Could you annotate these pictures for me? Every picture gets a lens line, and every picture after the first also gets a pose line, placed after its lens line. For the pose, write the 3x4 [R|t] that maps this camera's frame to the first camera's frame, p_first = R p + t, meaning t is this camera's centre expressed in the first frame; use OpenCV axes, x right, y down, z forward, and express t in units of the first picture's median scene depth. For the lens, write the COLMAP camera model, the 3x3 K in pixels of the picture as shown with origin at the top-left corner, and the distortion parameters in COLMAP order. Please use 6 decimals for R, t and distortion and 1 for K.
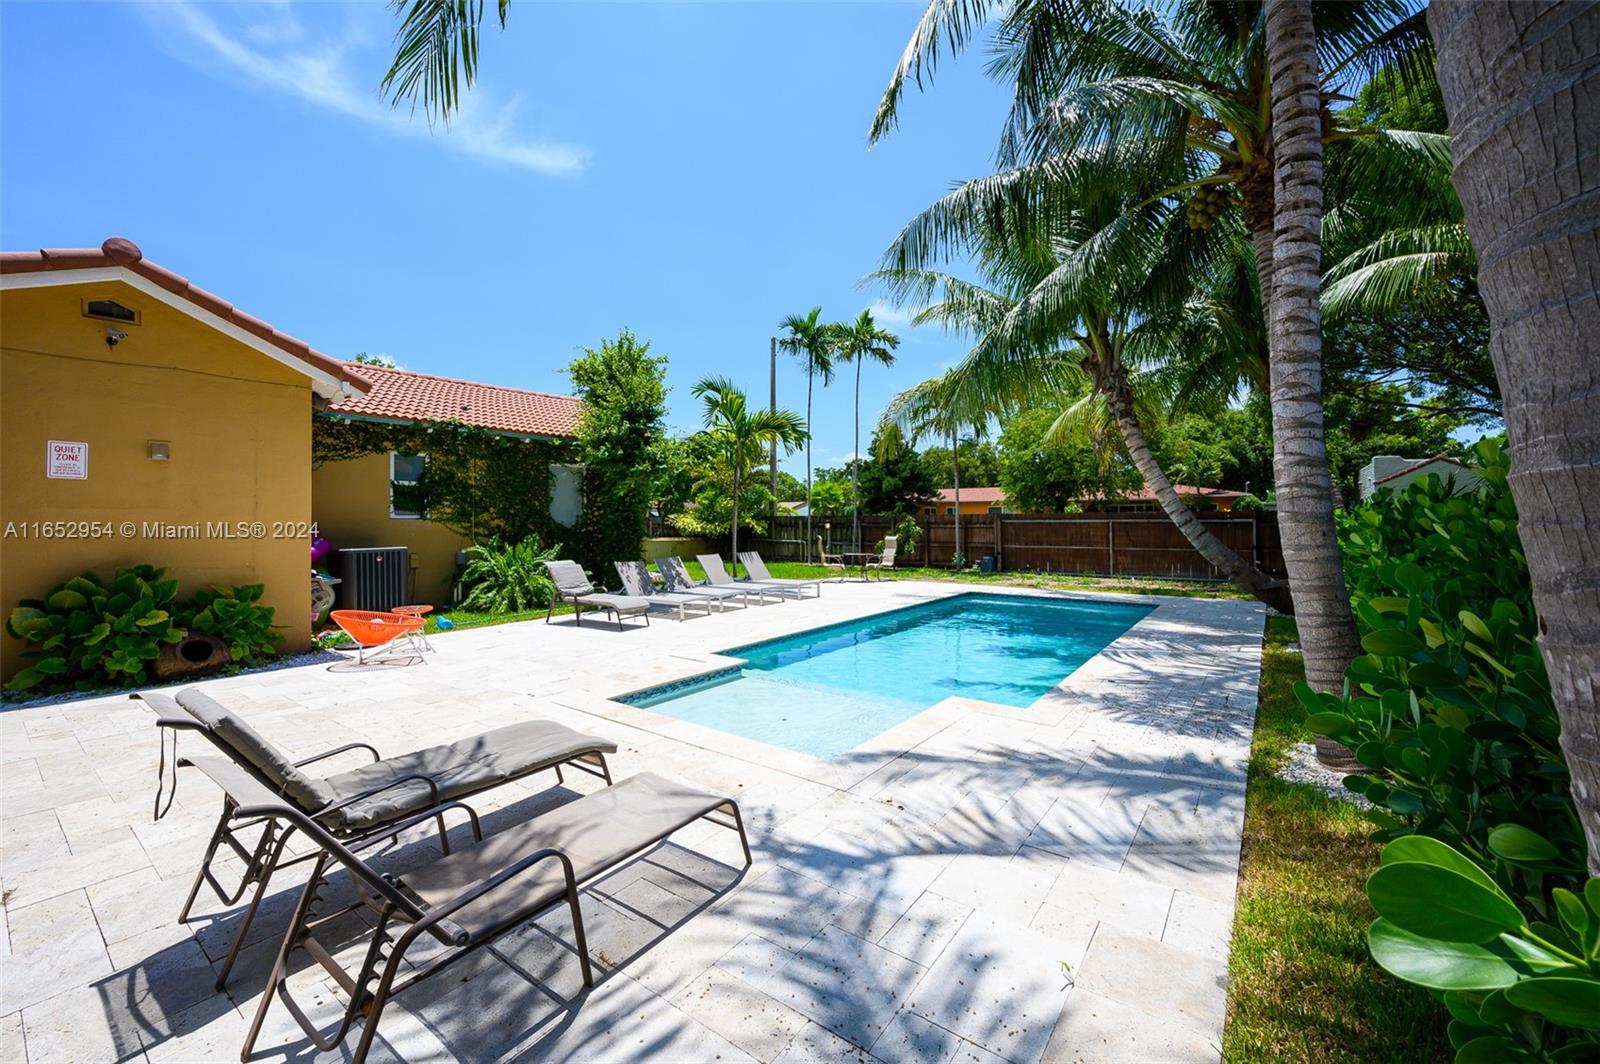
lens RADIAL K [[637.4, 0, 797.3], [0, 637.4, 513.6], [0, 0, 1]] dist [-0.000490, 0.000026]
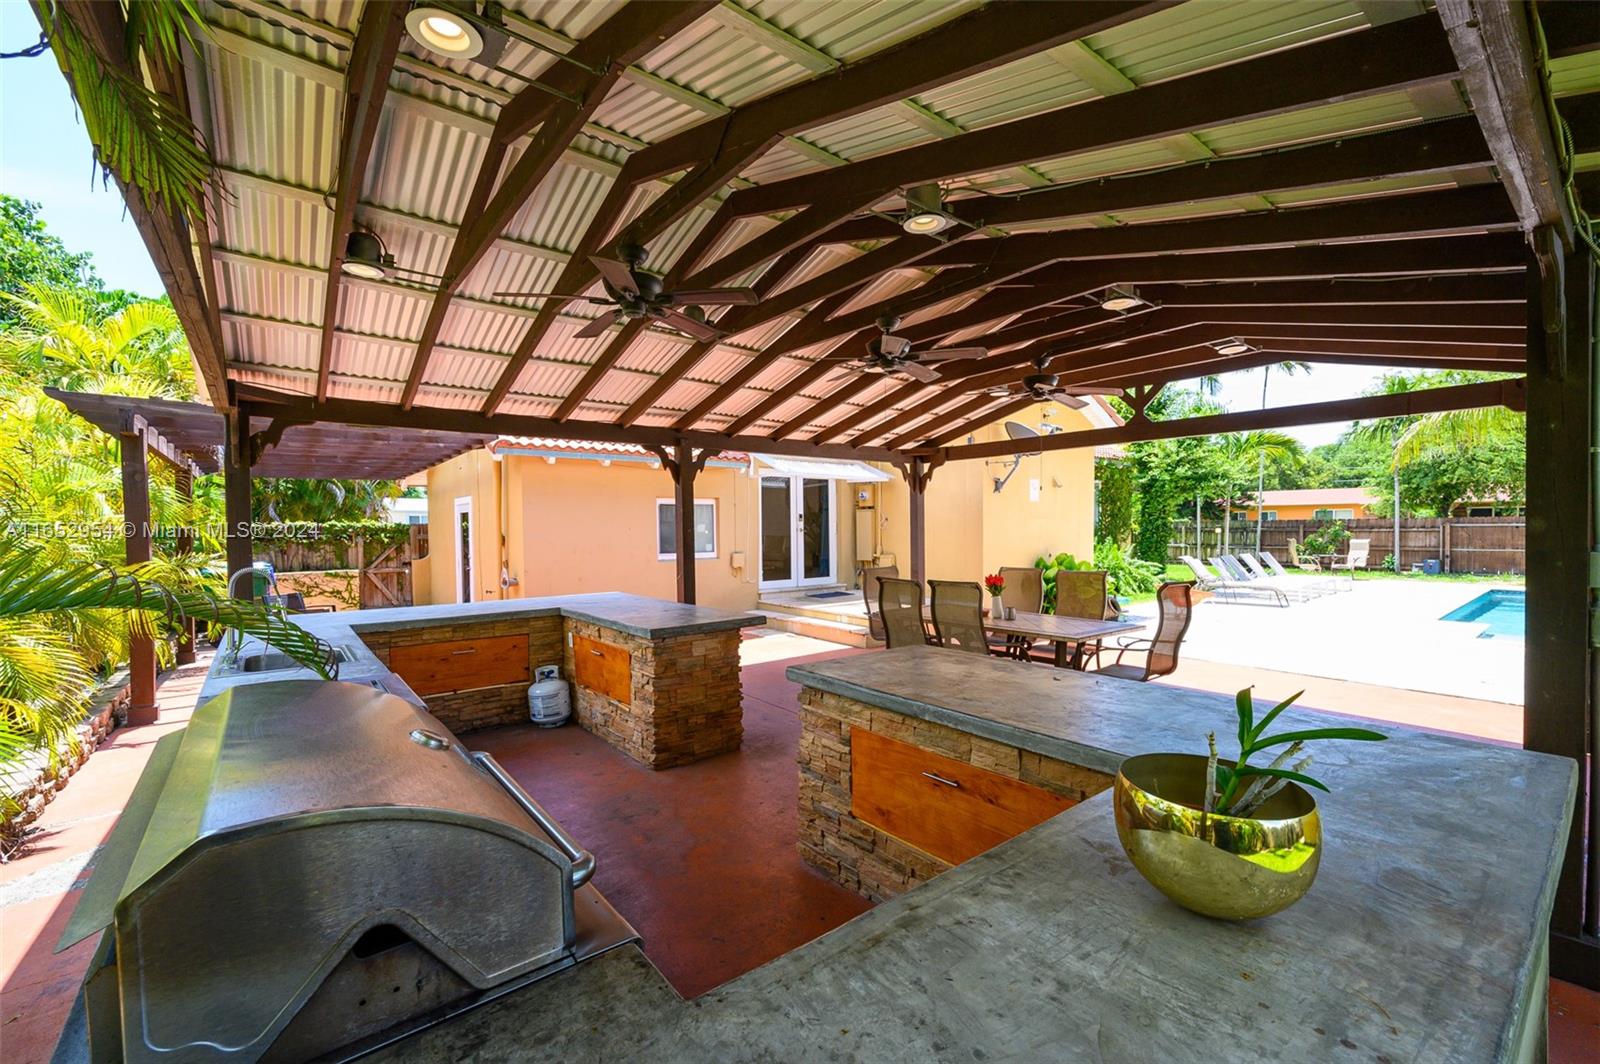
lens RADIAL K [[664.4, 0, 800.0], [0, 664.4, 532.0], [0, 0, 1]] dist [-0.002462, -0.000170]
pose [[0.967671, -0.000987, -0.252214, -0.592393], [0.005387, 0.999845, 0.016757, 0.000085], [0.252159, -0.017574, 0.967526, -0.396651]]
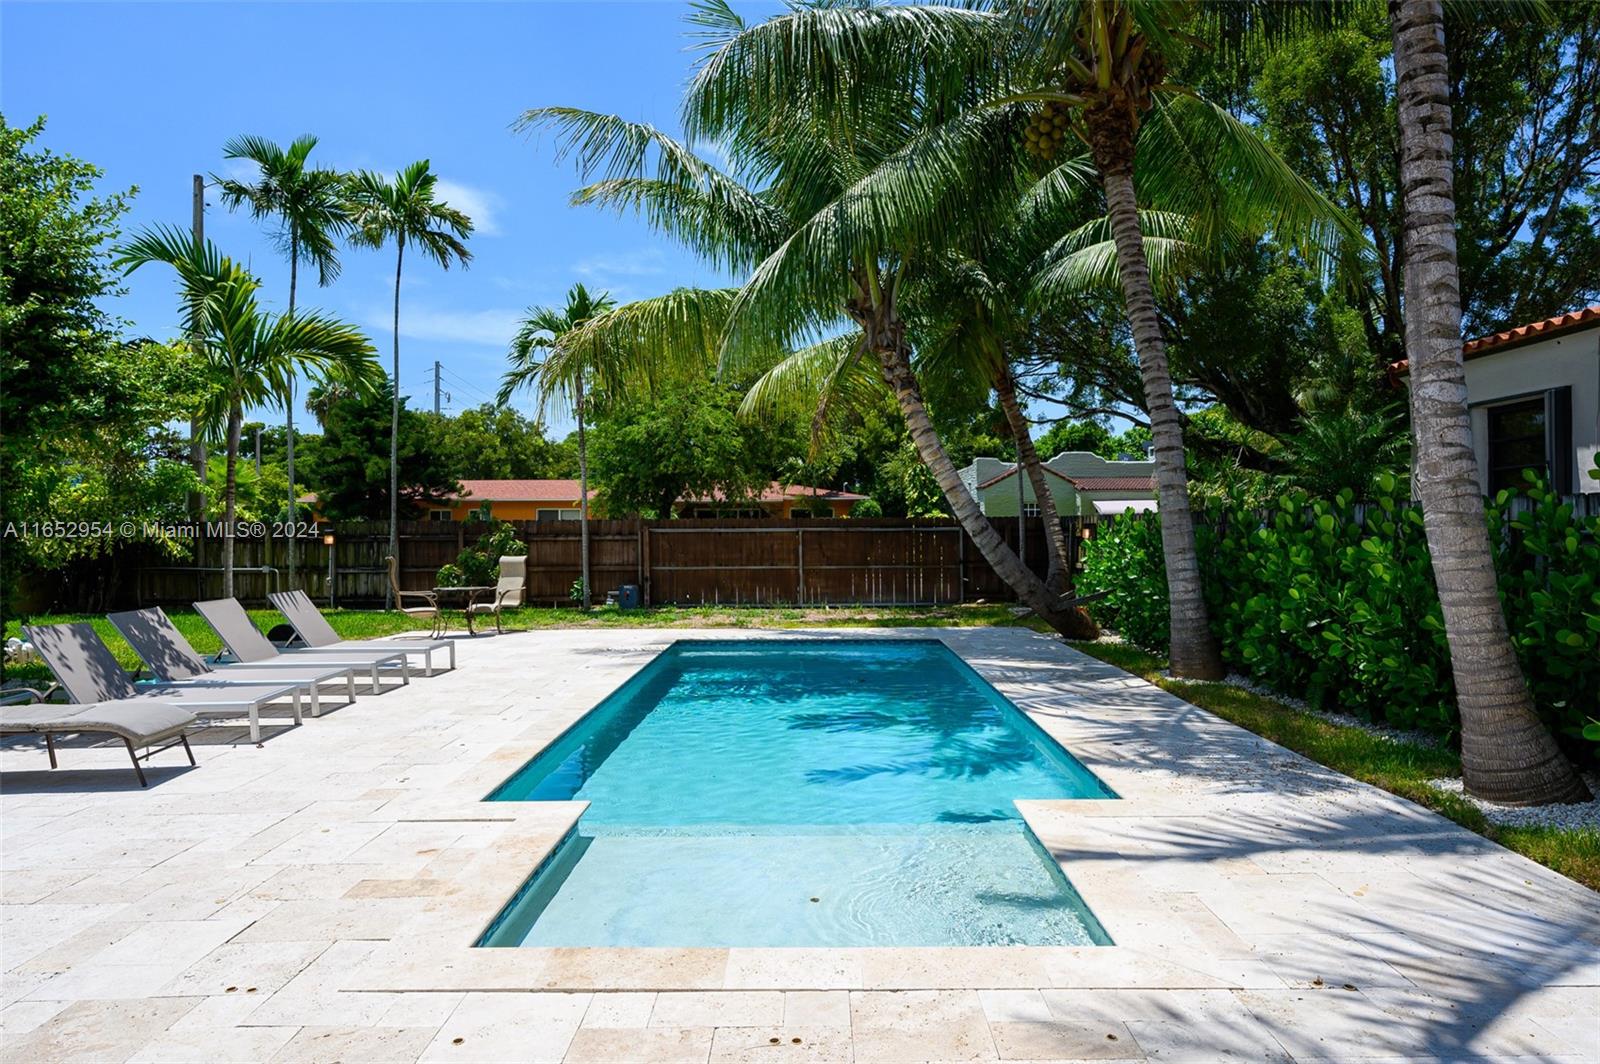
lens RADIAL K [[963.8, 0, 825.9], [0, 963.8, 529.3], [0, 0, 1]] dist [-0.007501, -0.000435]
pose [[0.795407, -0.000397, 0.606075, -0.197398], [-0.004686, 0.999966, 0.006805, 0.004321], [-0.606057, -0.008253, 0.795378, 0.142254]]
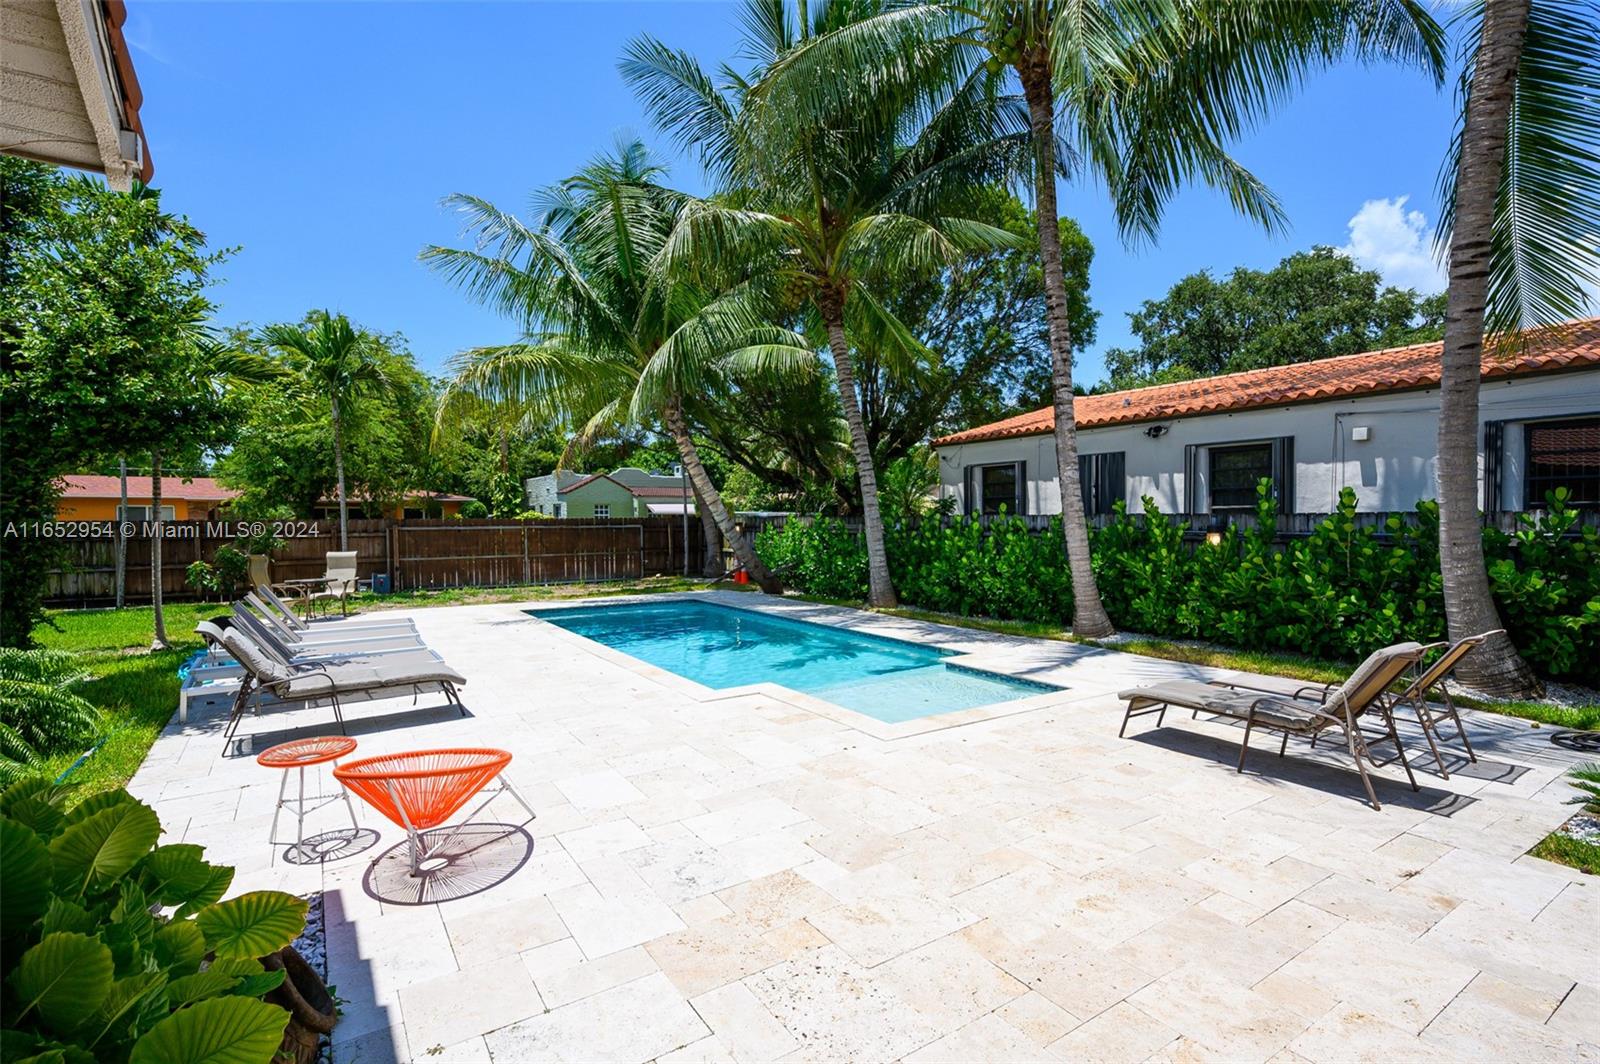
lens RADIAL K [[740.2, 0, 800.0], [0, 740.2, 532.0], [0, 0, 1]] dist [-0.002567, -0.000383]
pose [[0.344149, -0.013527, 0.938818, -0.538876], [-0.005848, 0.999846, 0.016550, -0.002801], [-0.938897, -0.011186, 0.344016, 0.299799]]
